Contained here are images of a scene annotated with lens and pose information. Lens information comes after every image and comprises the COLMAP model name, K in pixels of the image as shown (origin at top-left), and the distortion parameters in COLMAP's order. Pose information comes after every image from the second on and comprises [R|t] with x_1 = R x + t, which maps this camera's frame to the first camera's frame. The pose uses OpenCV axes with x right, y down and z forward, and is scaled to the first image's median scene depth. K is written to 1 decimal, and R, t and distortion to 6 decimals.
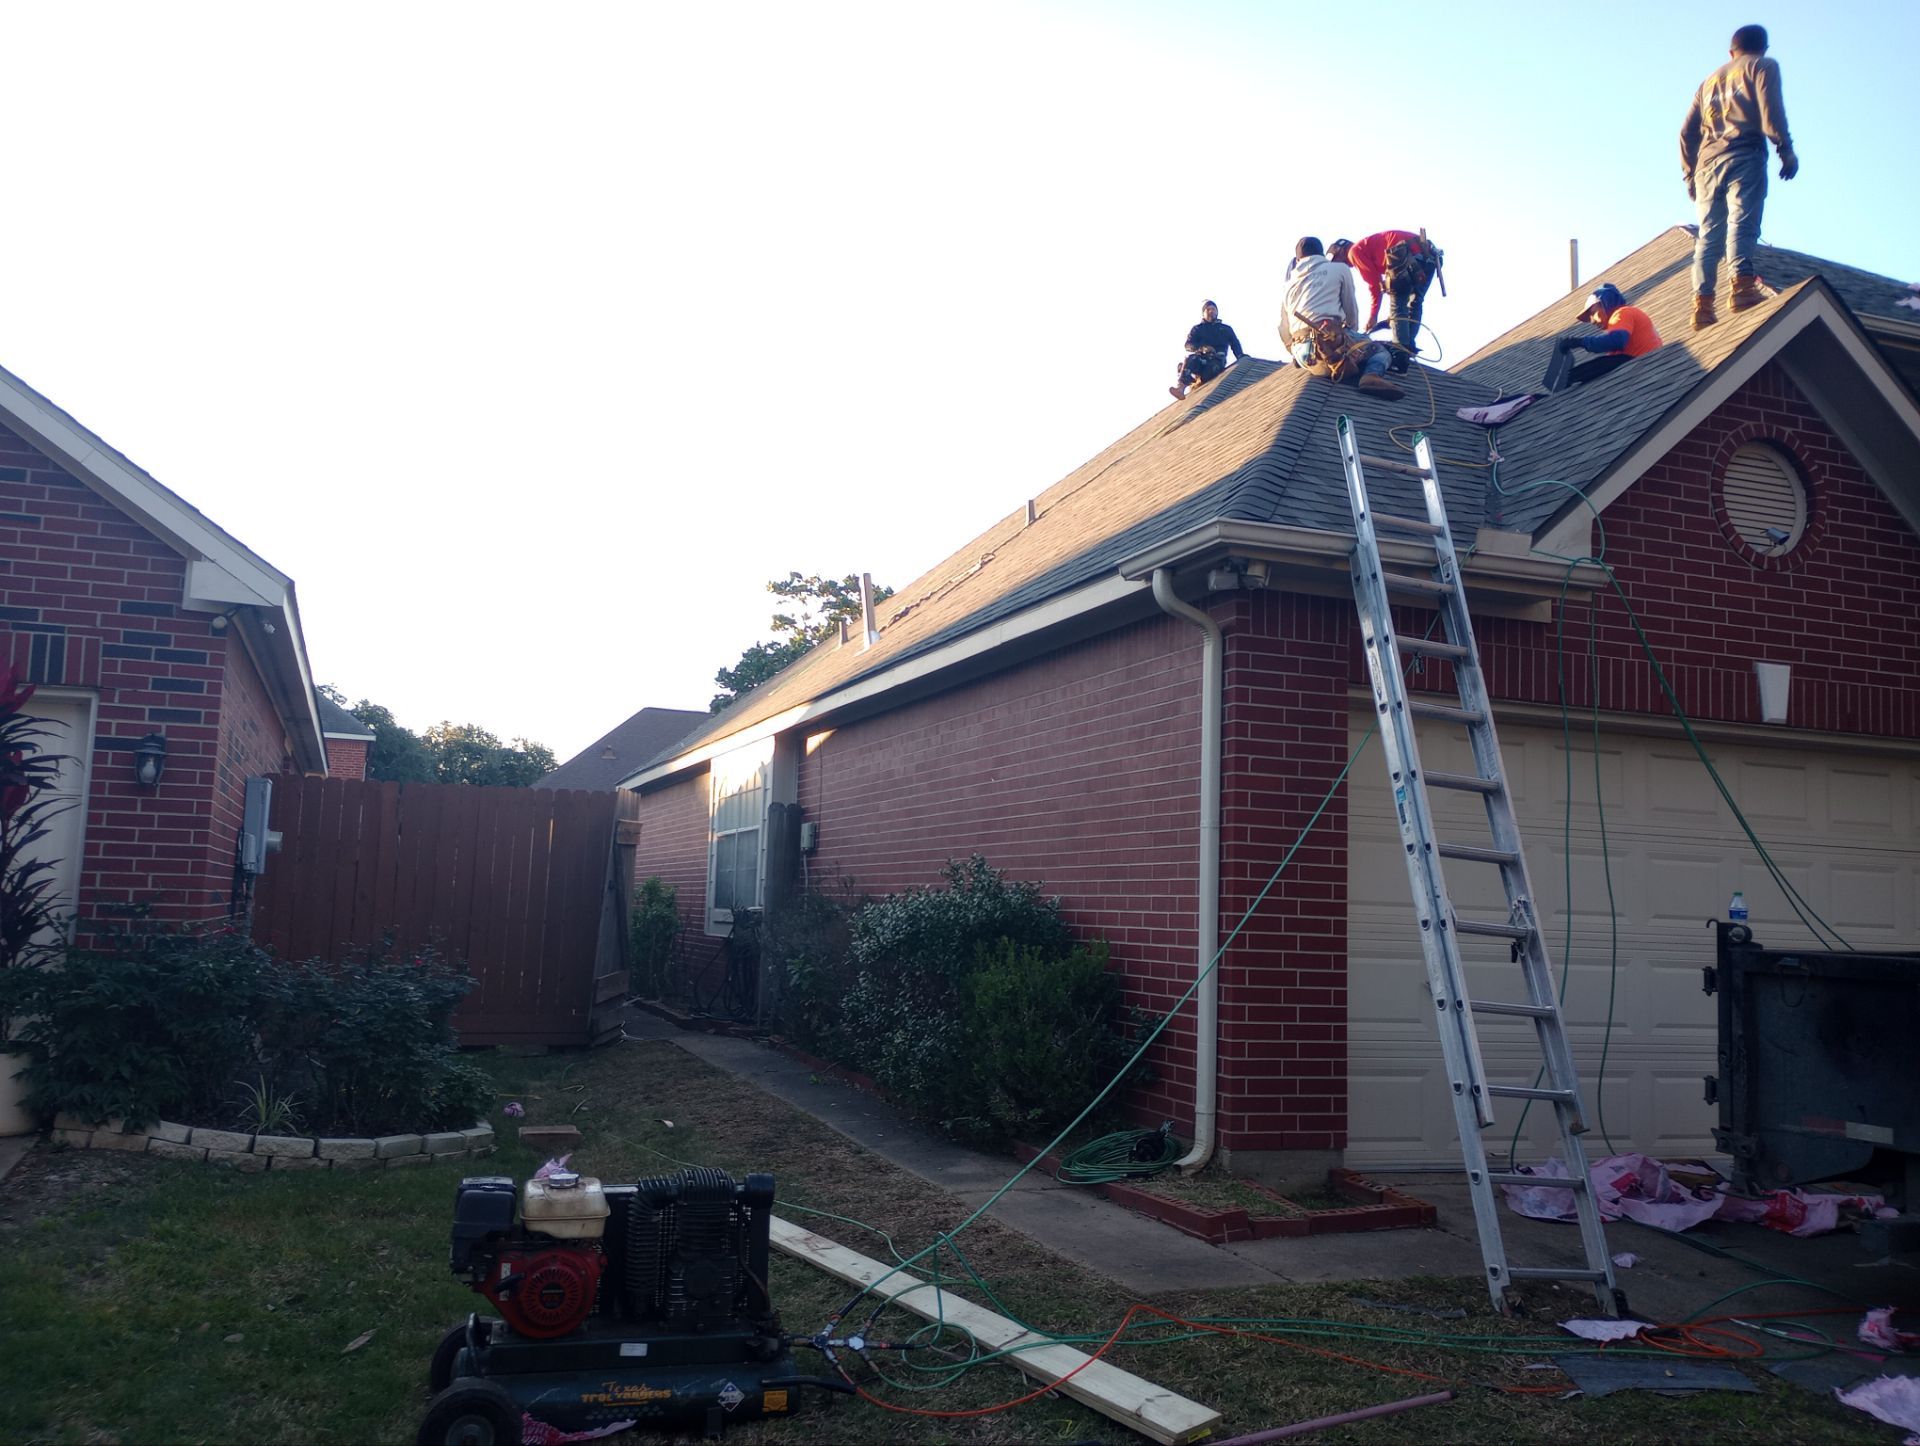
lens RADIAL K [[1586.8, 0, 949.1], [0, 1586.8, 734.5], [0, 0, 1]] dist [0.063964, -0.083287]
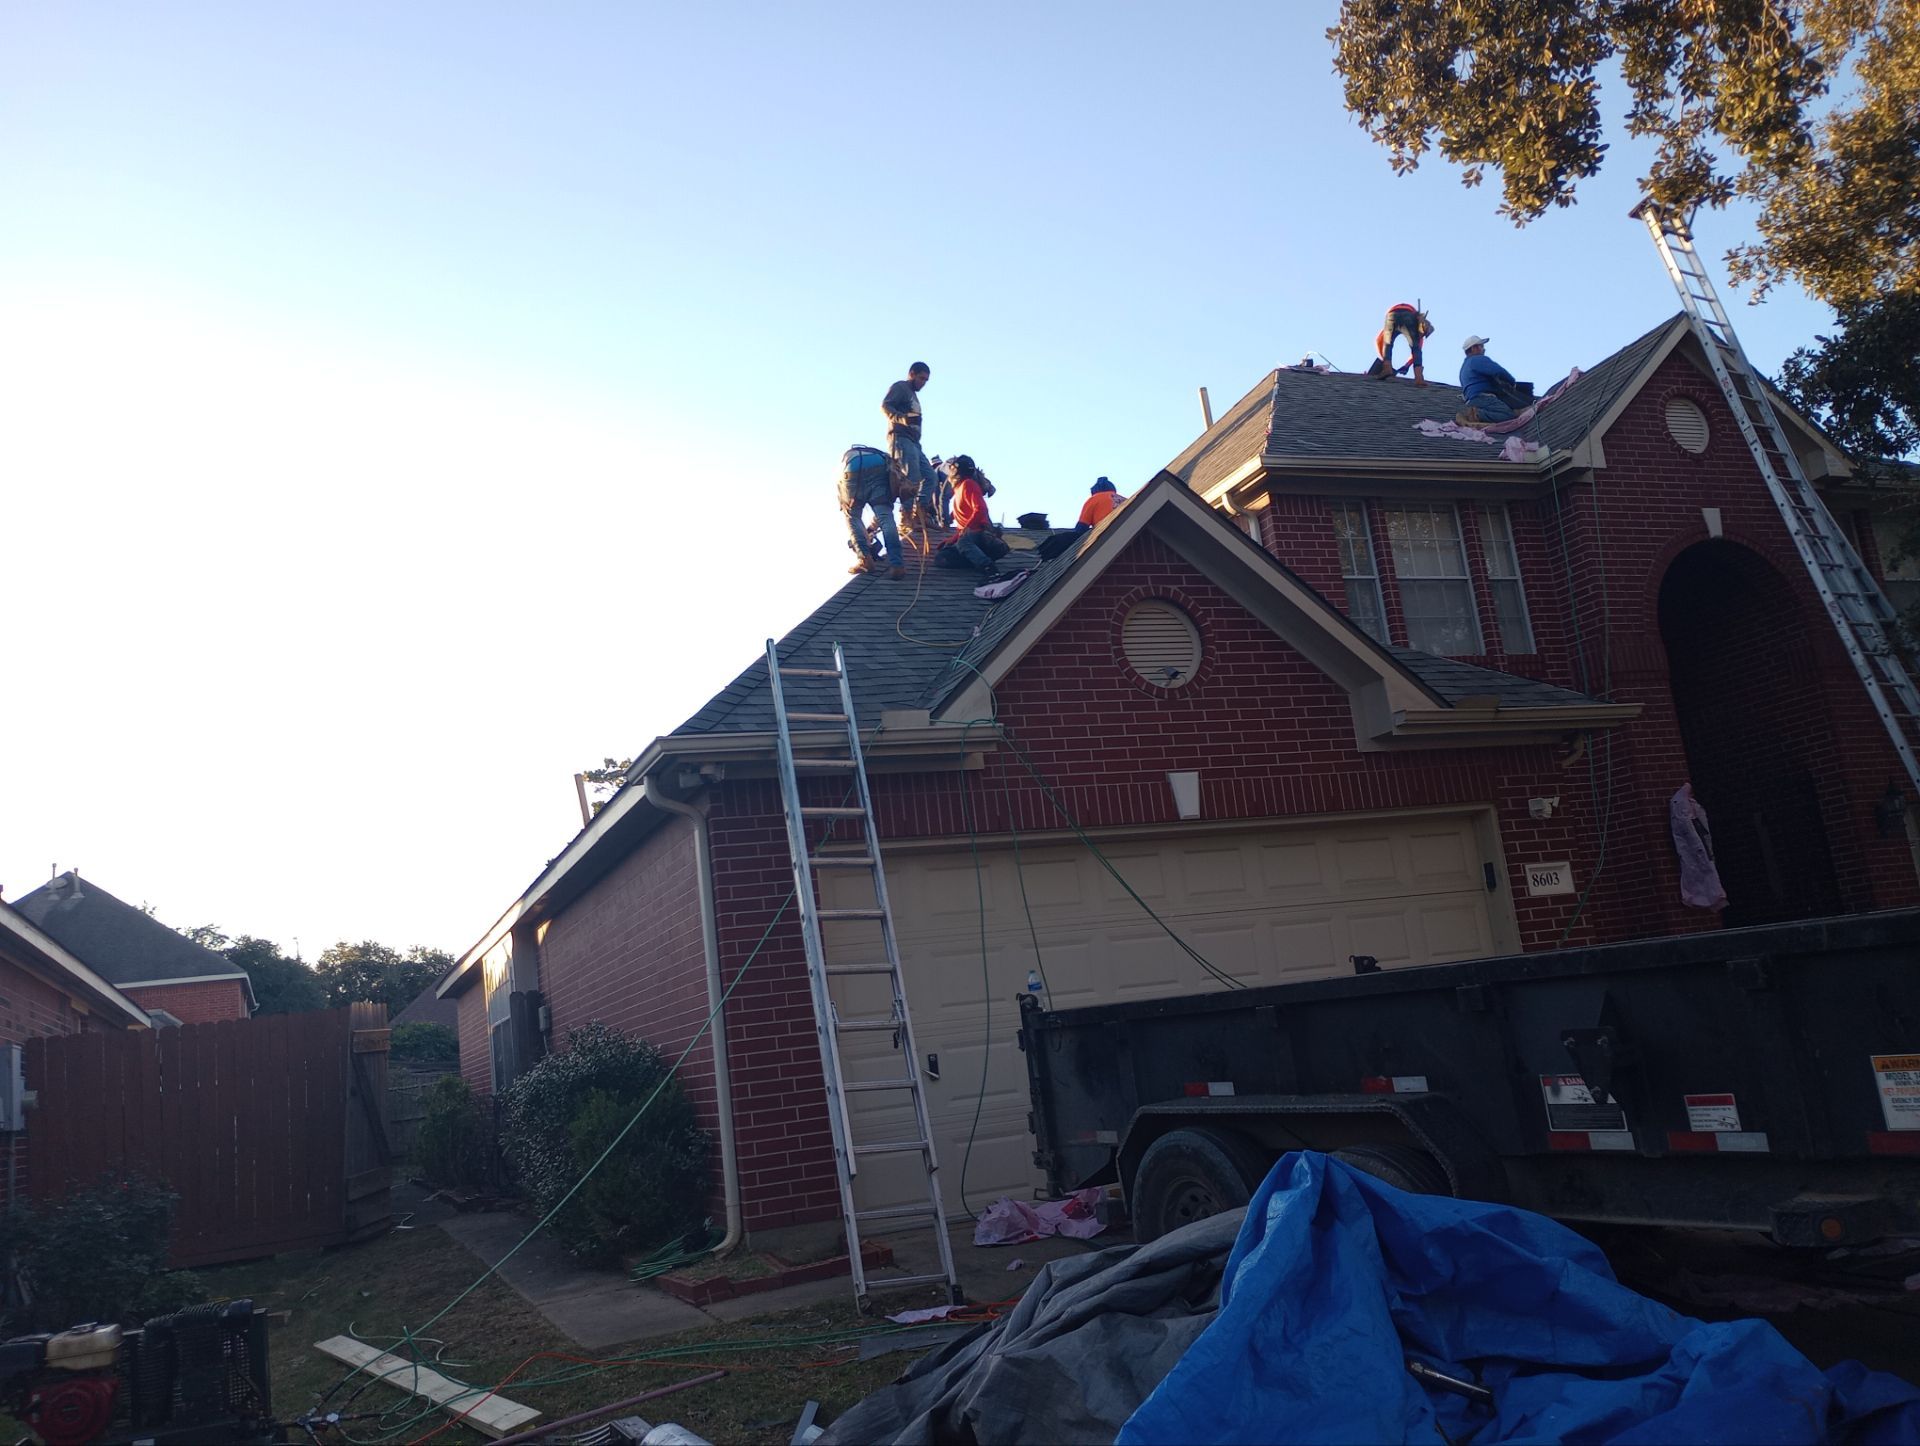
lens RADIAL K [[1586.8, 0, 949.1], [0, 1586.8, 734.5], [0, 0, 1]] dist [0.063964, -0.083287]
pose [[0.988184, -0.142693, 0.055955, 0.267507], [0.146950, 0.985802, -0.081248, 0.001275], [-0.043567, 0.088510, 0.995122, -0.239215]]
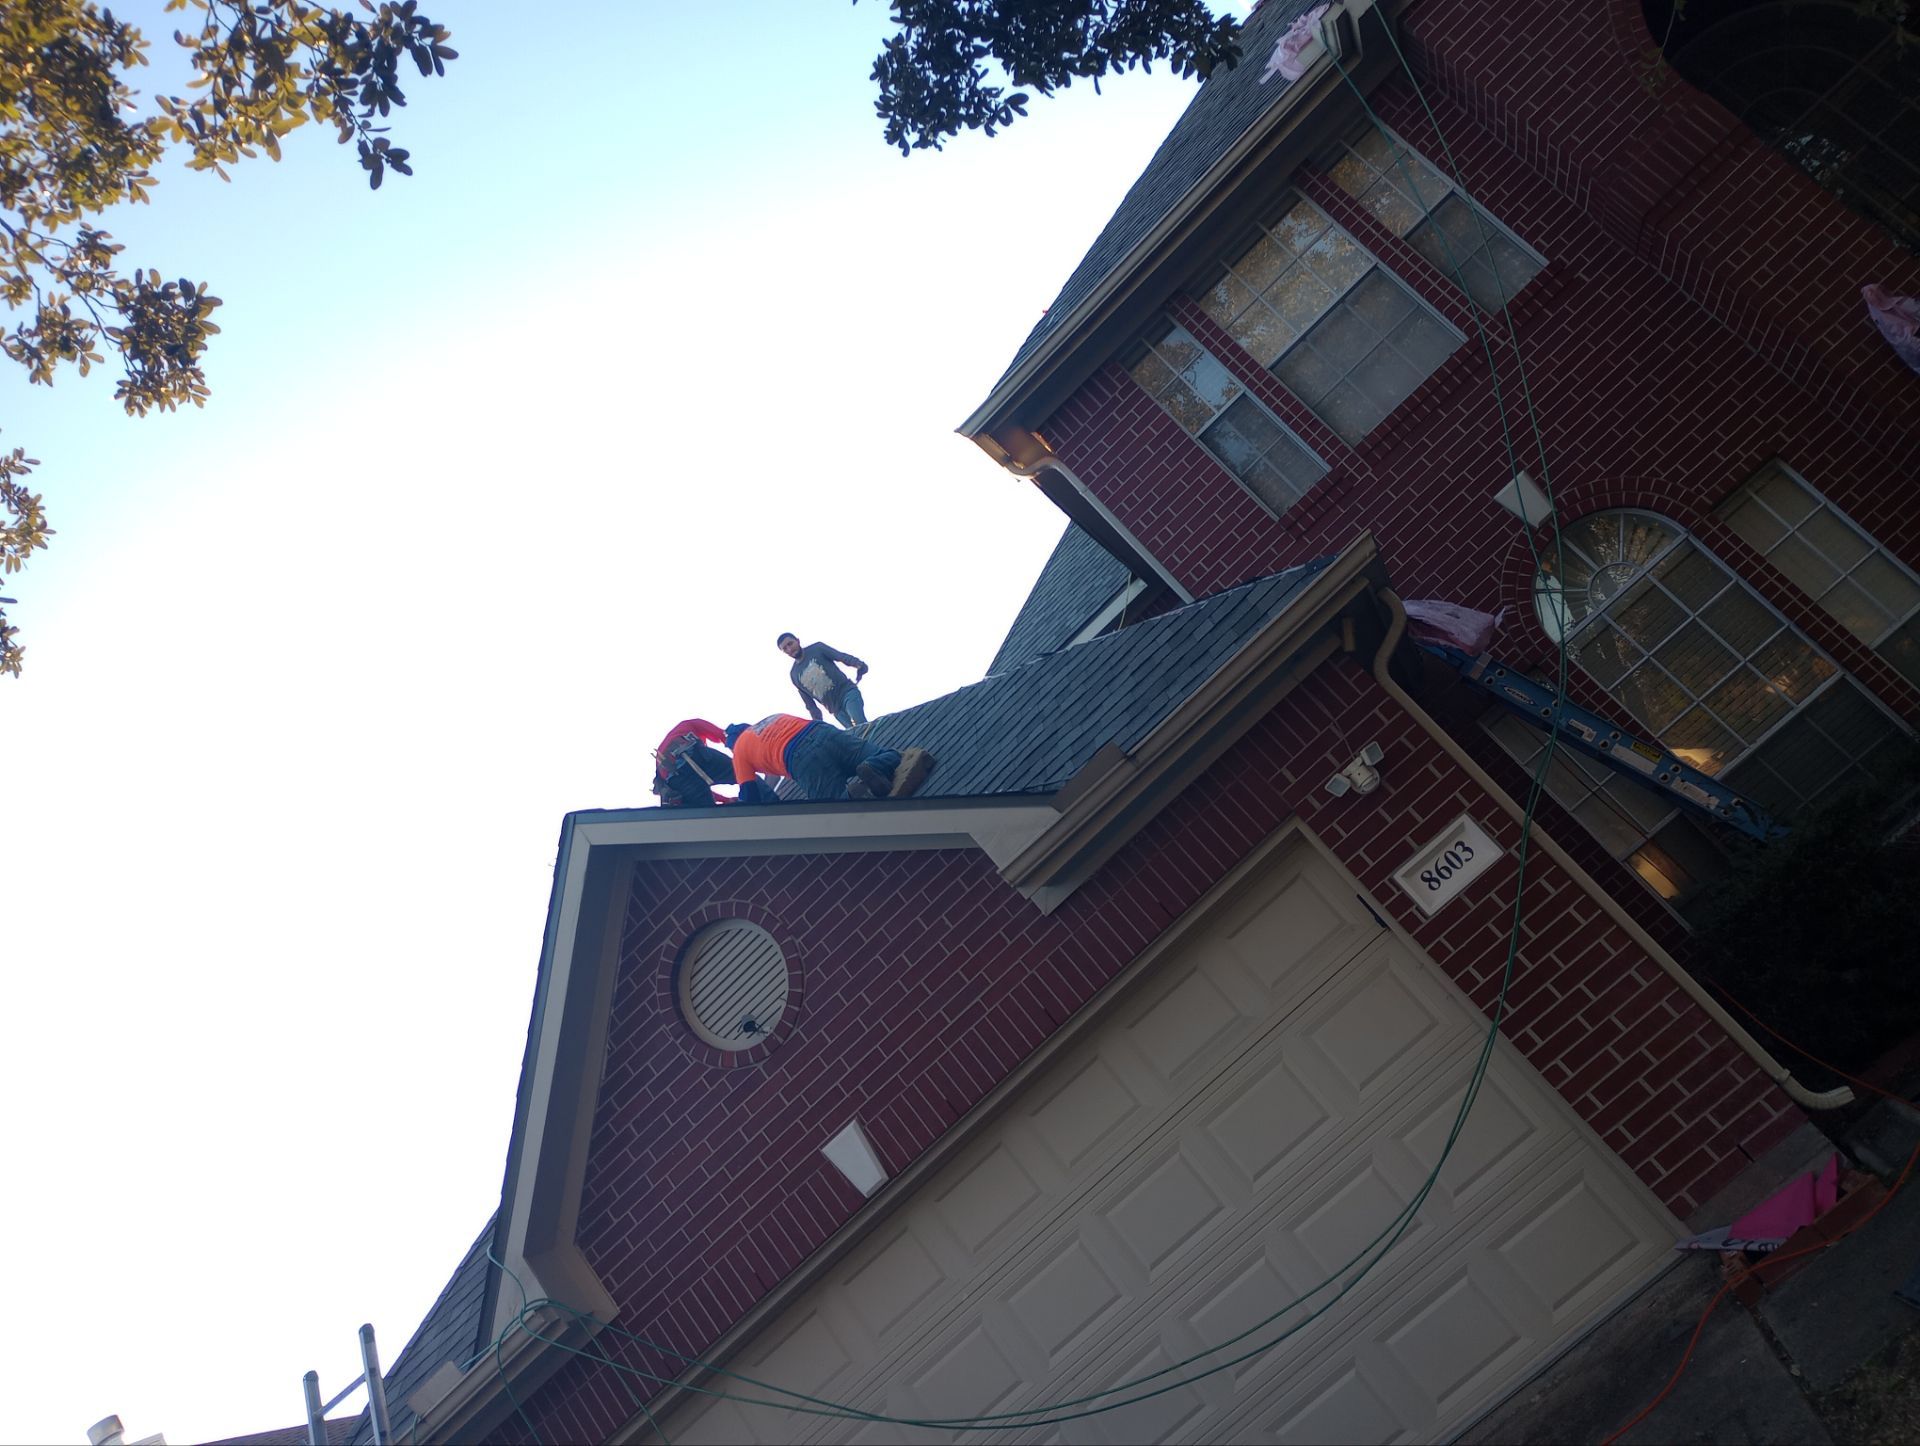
lens RADIAL K [[1586.8, 0, 949.1], [0, 1586.8, 734.5], [0, 0, 1]] dist [0.063964, -0.083287]
pose [[0.524402, -0.709033, -0.471461, 1.123129], [0.695106, 0.676273, -0.243891, 0.064559], [0.491763, -0.199818, 0.847492, 0.329228]]
